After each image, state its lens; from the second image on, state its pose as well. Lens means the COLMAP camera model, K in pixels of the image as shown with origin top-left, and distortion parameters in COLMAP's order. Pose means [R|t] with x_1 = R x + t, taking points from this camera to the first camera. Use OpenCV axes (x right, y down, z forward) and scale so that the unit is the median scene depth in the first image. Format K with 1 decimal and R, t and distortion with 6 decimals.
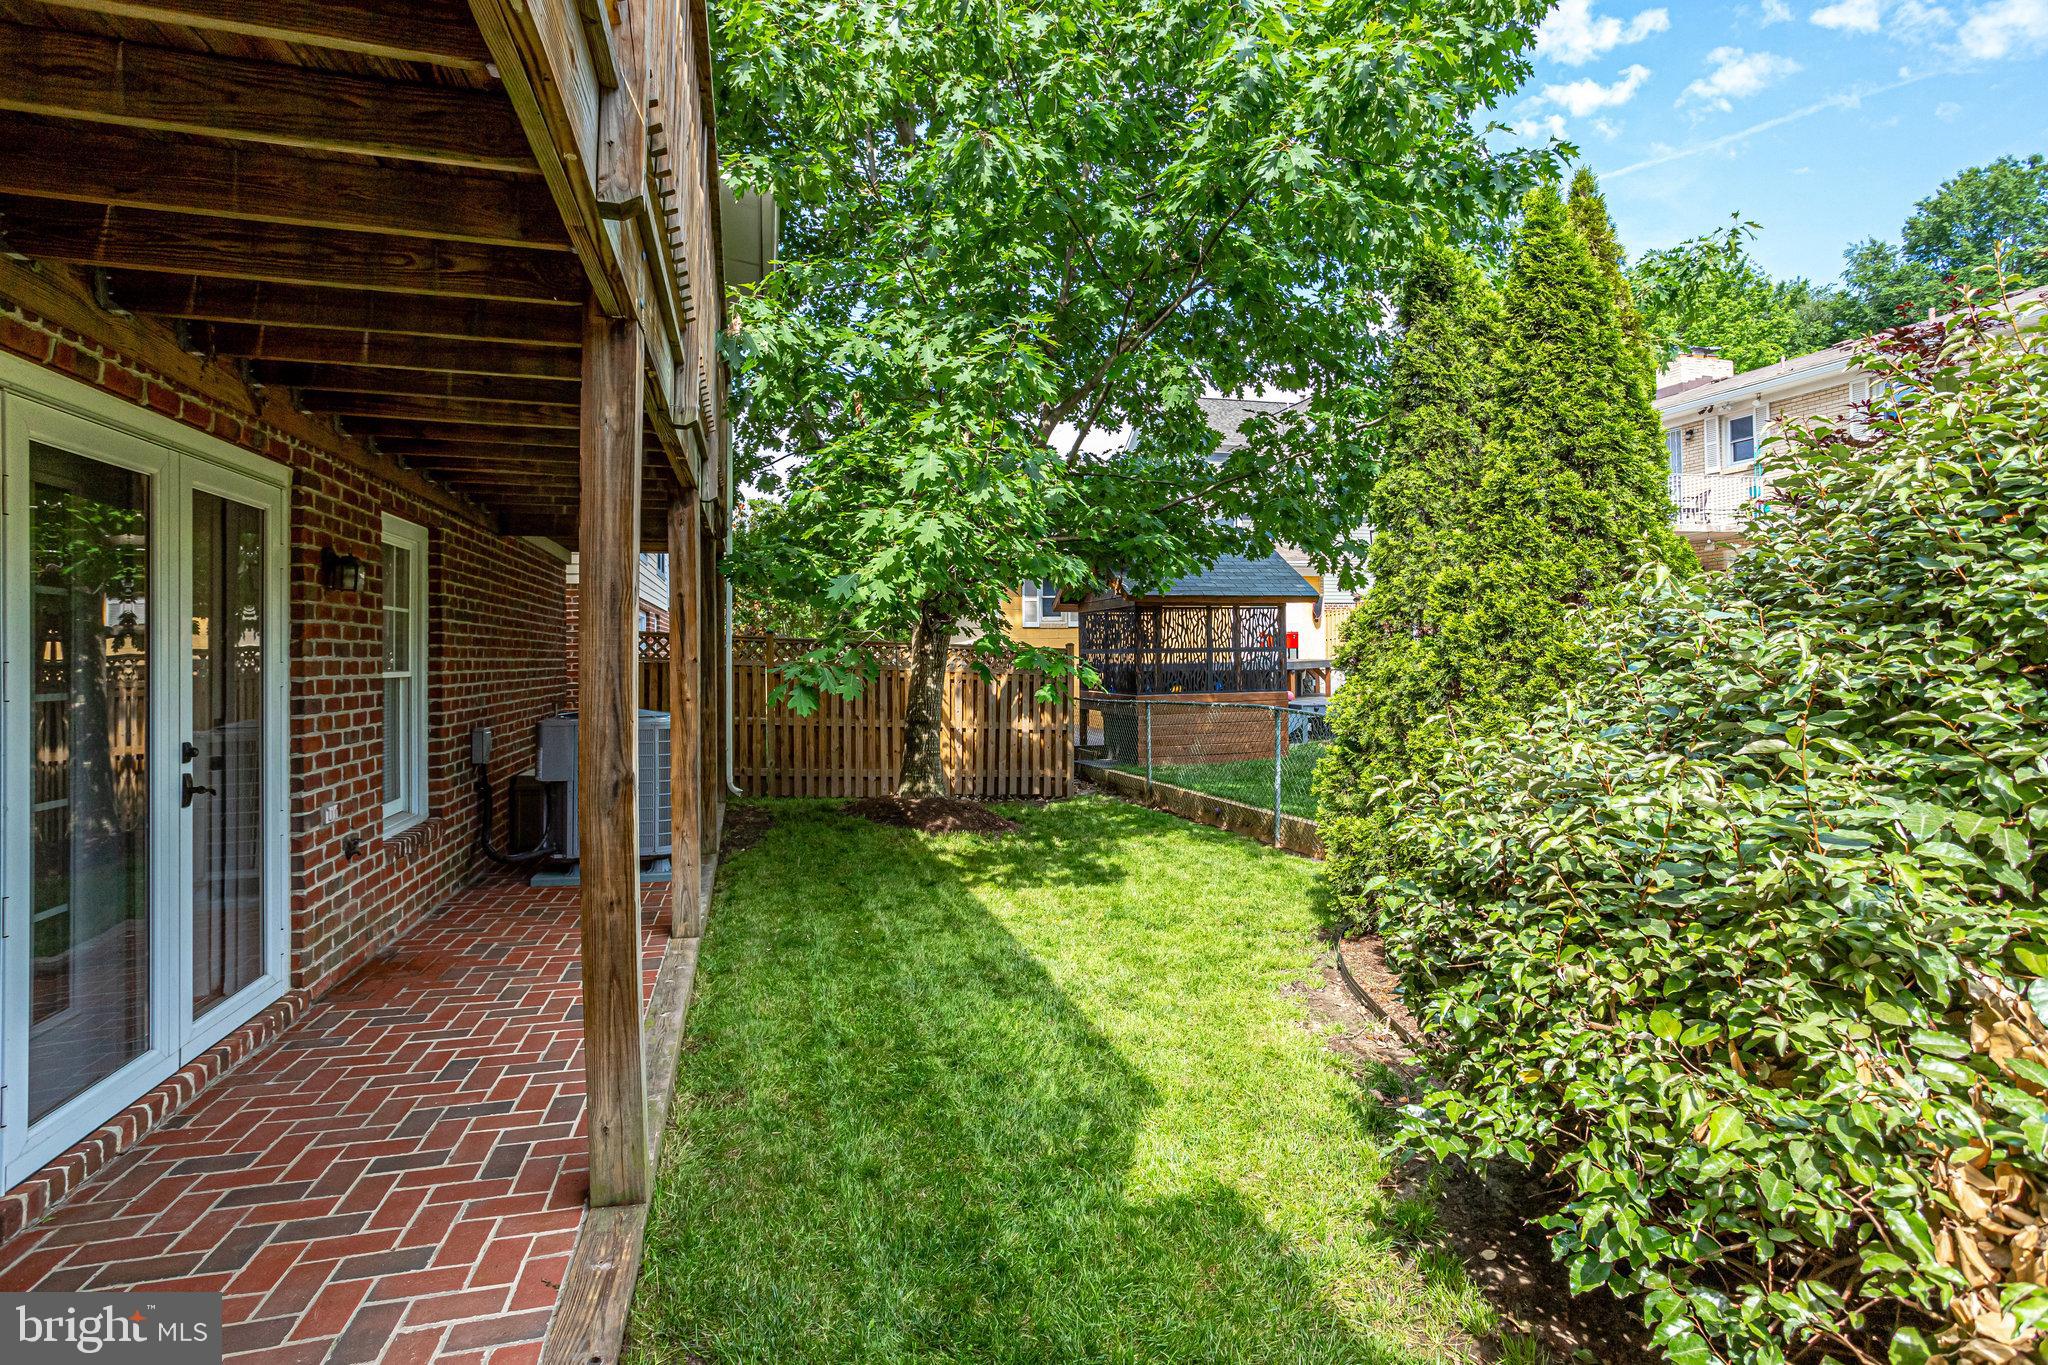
lens RADIAL K [[991.4, 0, 1024.0], [0, 991.4, 682.5], [0, 0, 1]] dist [-0.042563, 0.027275]
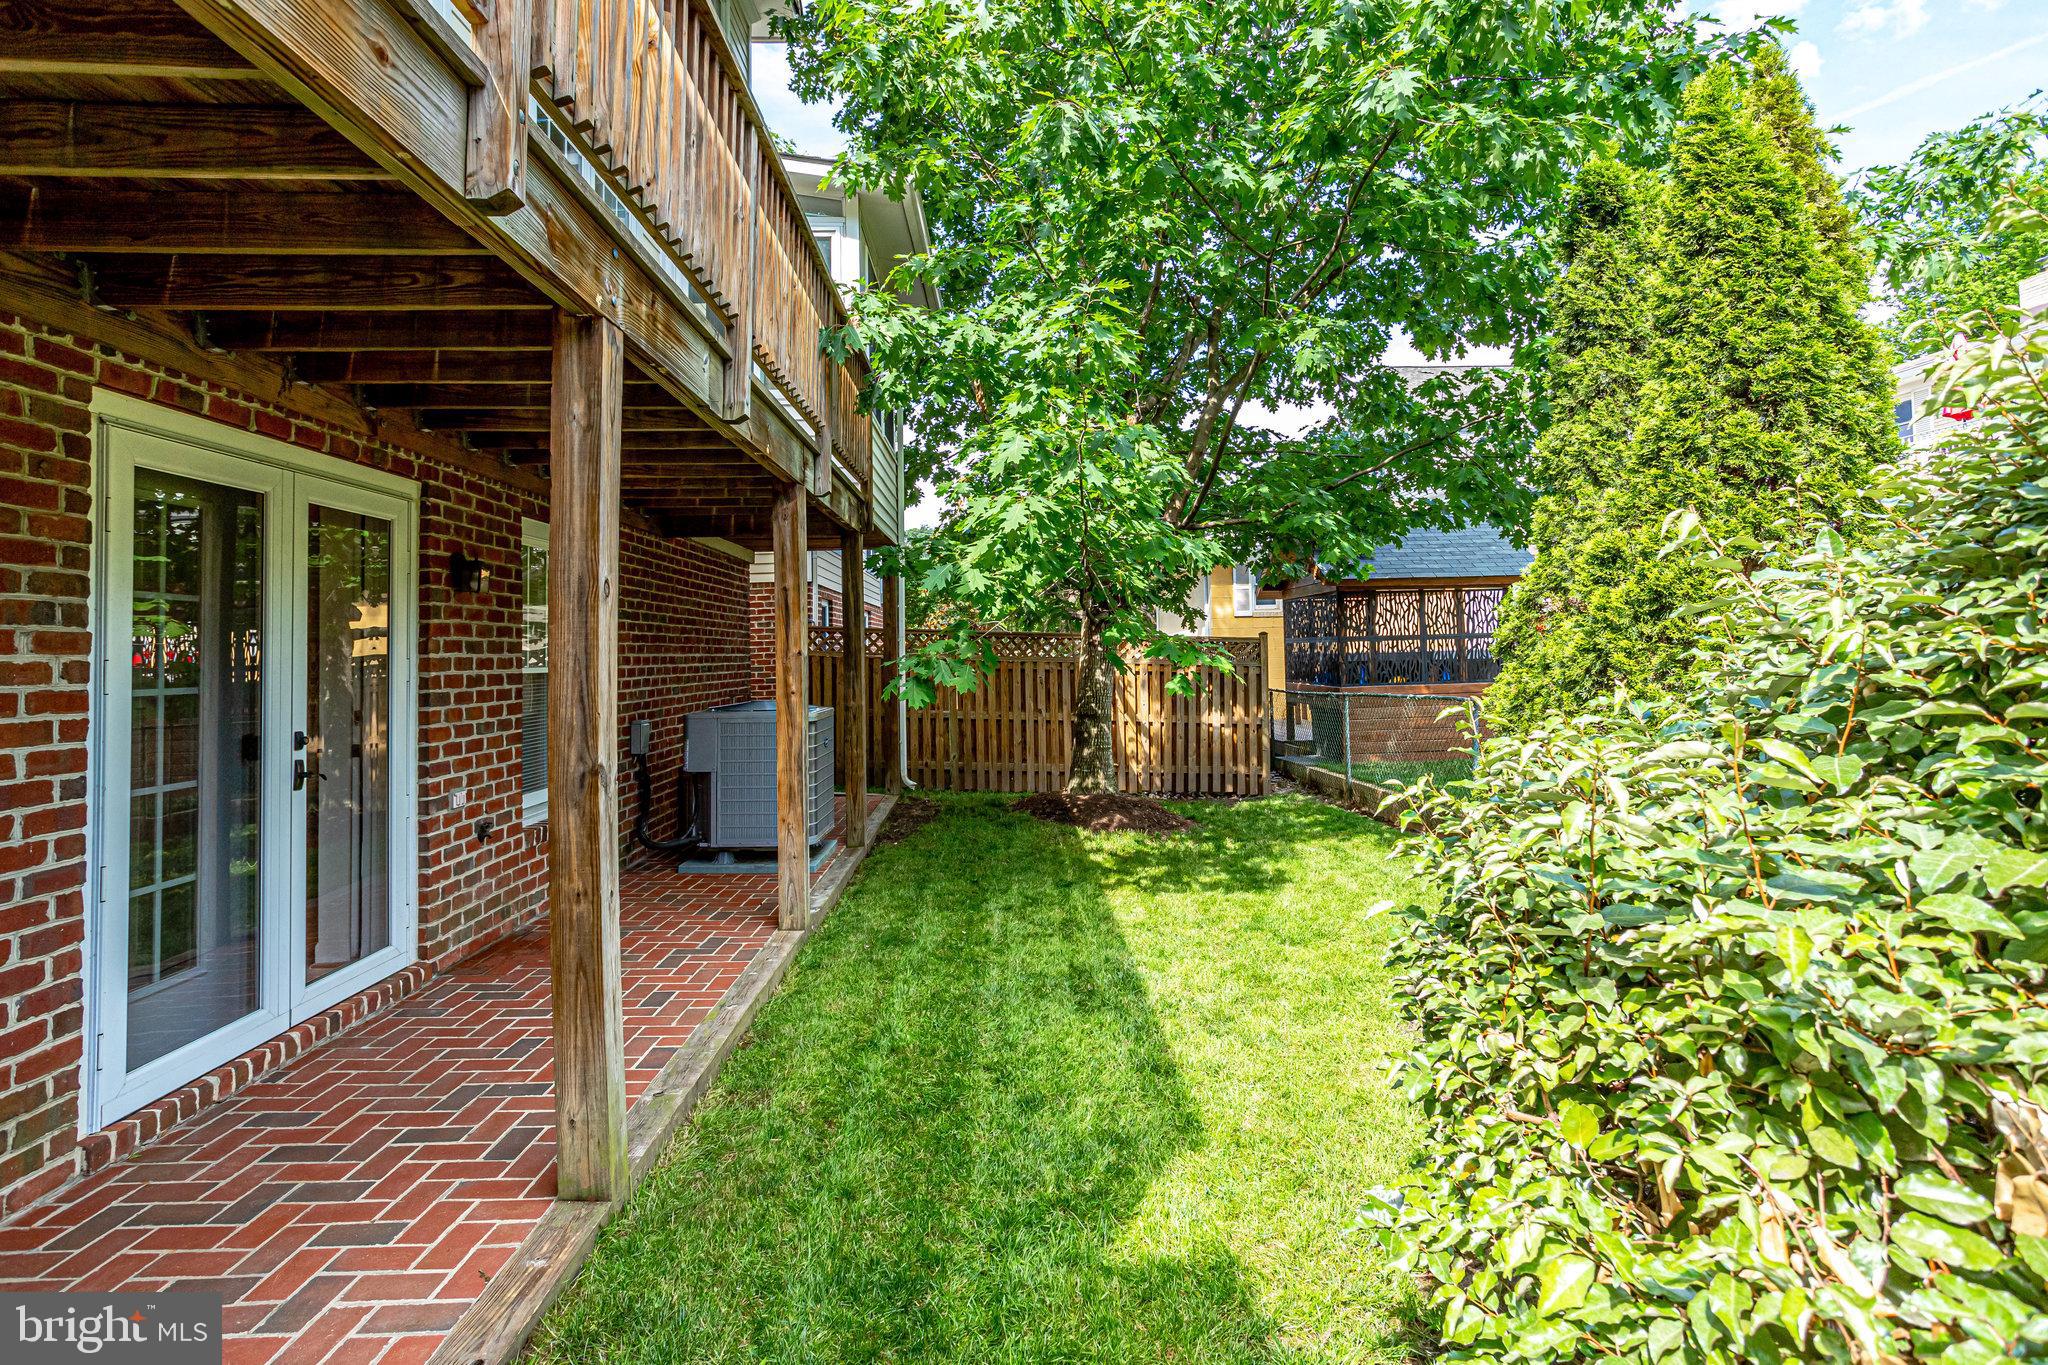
lens RADIAL K [[1012.6, 0, 1019.4], [0, 1012.6, 648.7], [0, 0, 1]] dist [-0.042662, 0.029140]
pose [[0.975027, -0.012310, -0.221746, 0.145320], [0.006485, 0.999615, -0.026977, 0.002328], [0.221993, 0.024865, 0.974731, 0.055293]]
